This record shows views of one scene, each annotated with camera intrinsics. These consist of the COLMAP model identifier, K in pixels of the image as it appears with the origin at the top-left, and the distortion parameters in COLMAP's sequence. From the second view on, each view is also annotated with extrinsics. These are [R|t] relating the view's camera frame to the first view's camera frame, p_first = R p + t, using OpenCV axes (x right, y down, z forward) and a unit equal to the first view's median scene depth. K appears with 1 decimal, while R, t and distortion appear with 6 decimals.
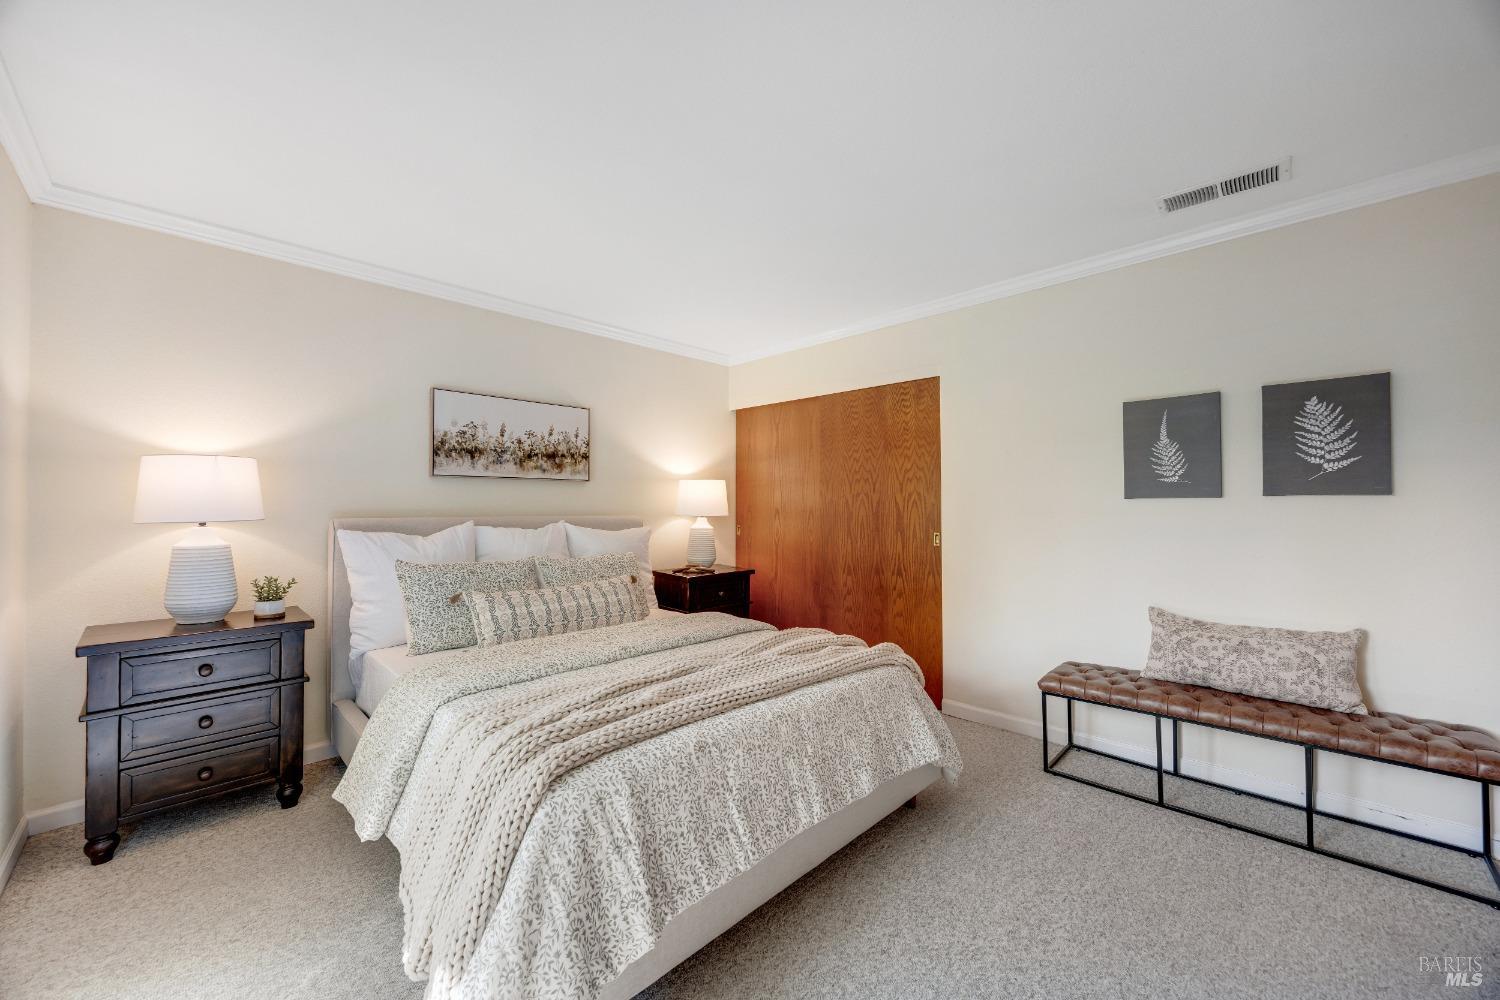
lens RADIAL K [[566.6, 0, 745.7], [0, 566.6, 501.3], [0, 0, 1]] dist [-0.004520, -0.000068]
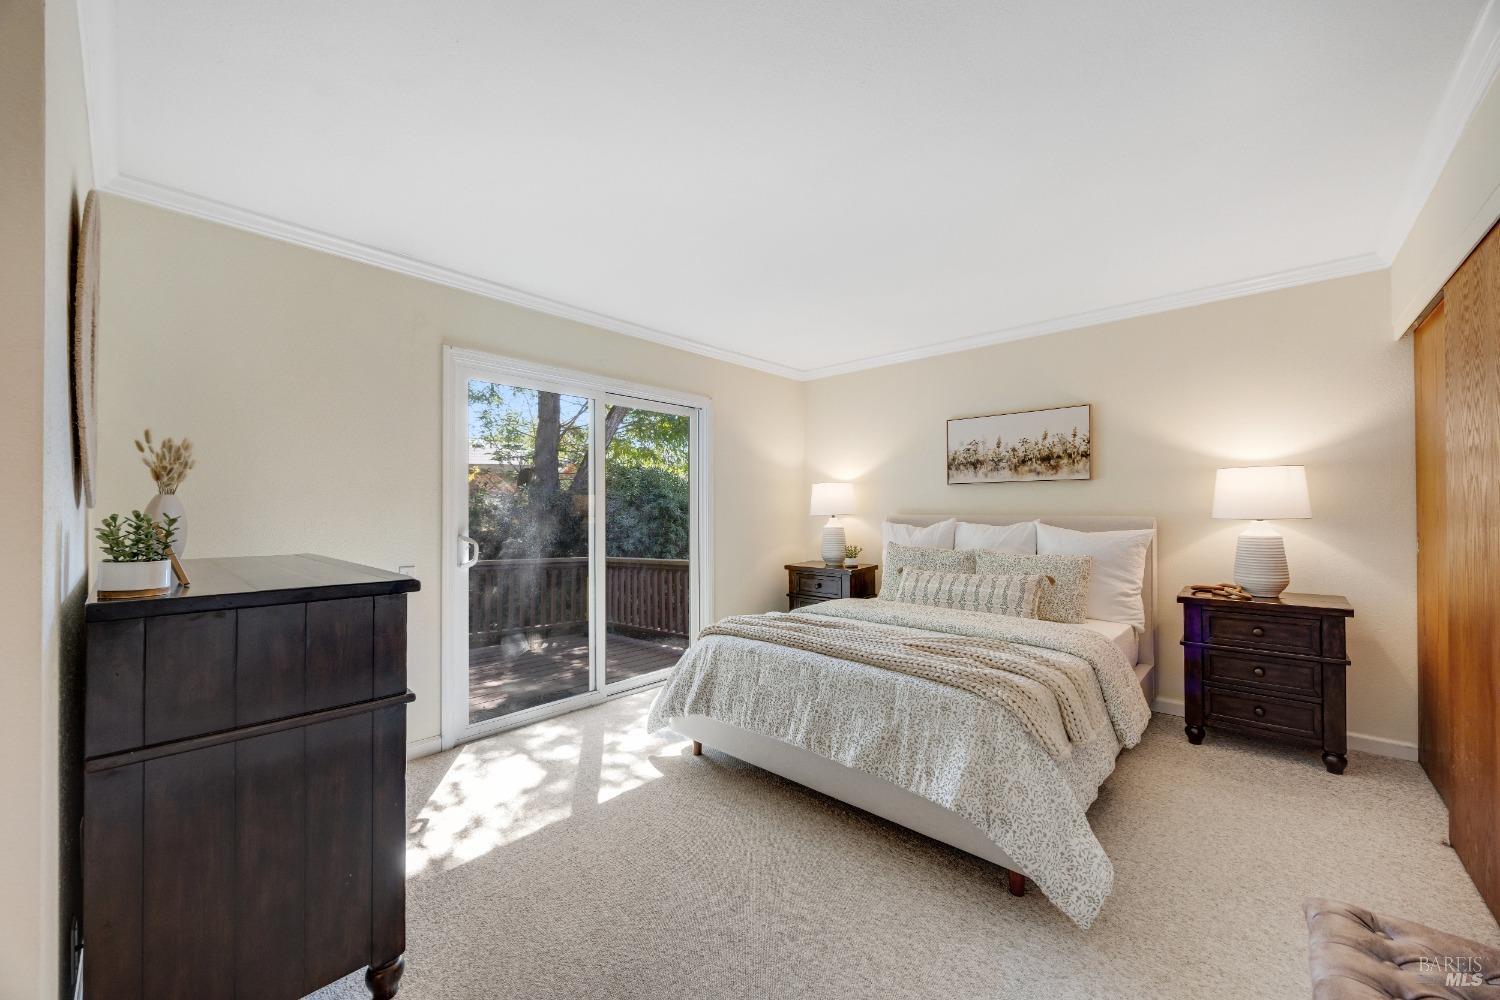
lens RADIAL K [[569.7, 0, 755.3], [0, 569.7, 509.8], [0, 0, 1]] dist [-0.002418, 0.000021]
pose [[0.047434, 0.002991, -0.998870, 0.777332], [0.015418, 0.999874, 0.003726, 0.003575], [0.998755, -0.015577, 0.047382, 0.451983]]
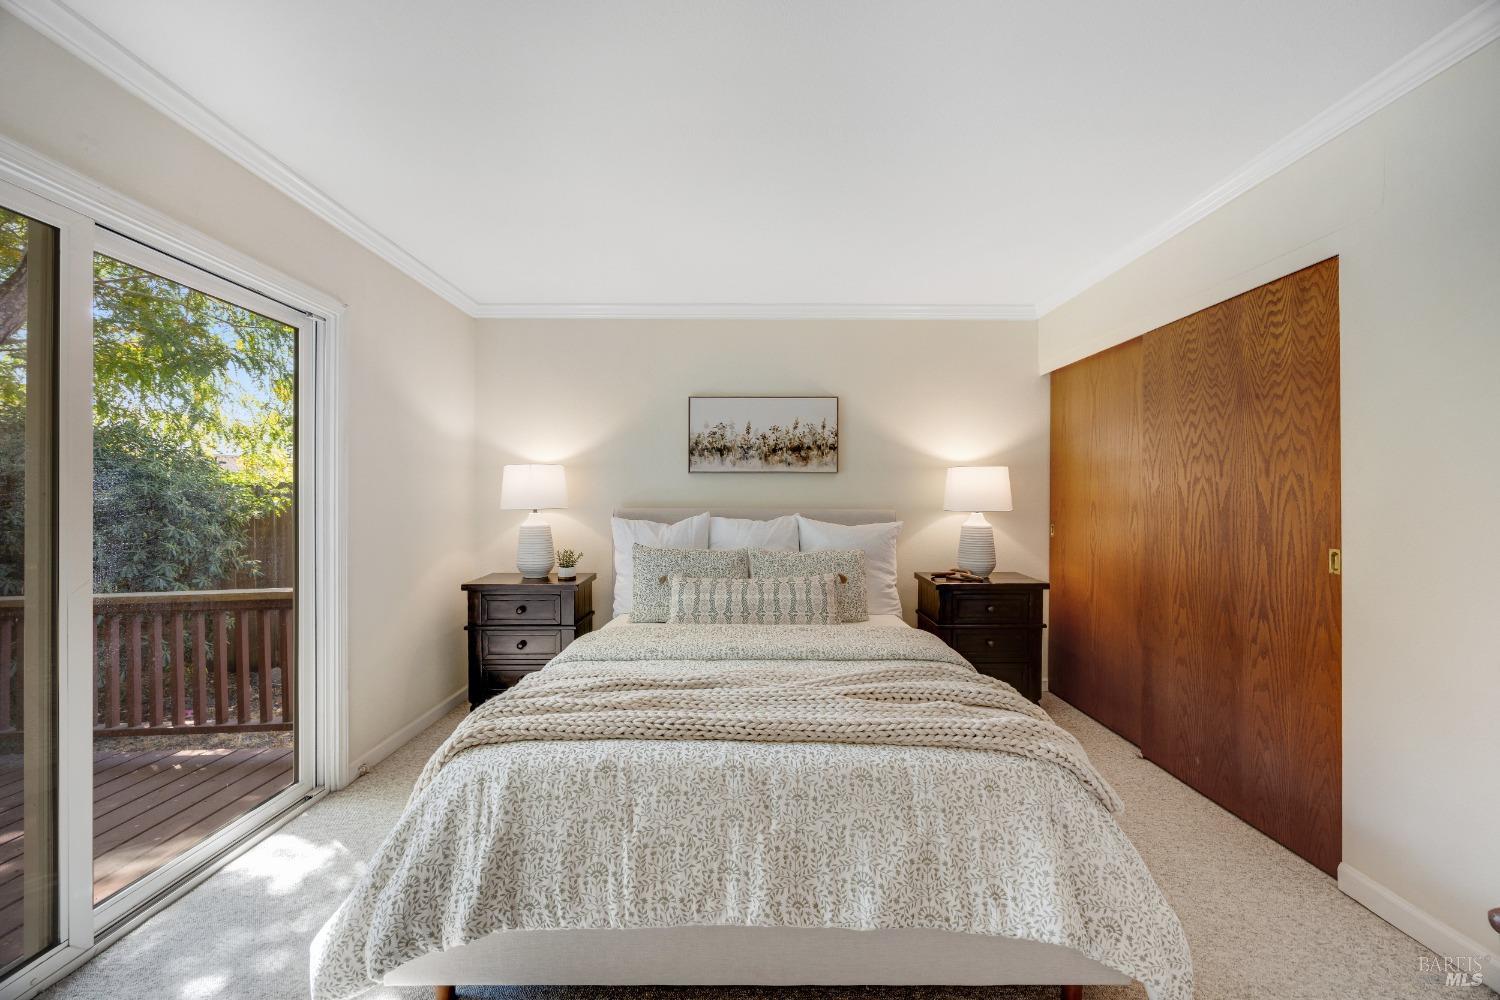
lens RADIAL K [[564.5, 0, 753.6], [0, 564.5, 499.8], [0, 0, 1]] dist [-0.003941, -0.000112]
pose [[0.711977, 0.001803, -0.702200, 0.344921], [0.005547, 0.999951, 0.008192, 0.001910], [0.702181, -0.009727, 0.711932, 0.256473]]
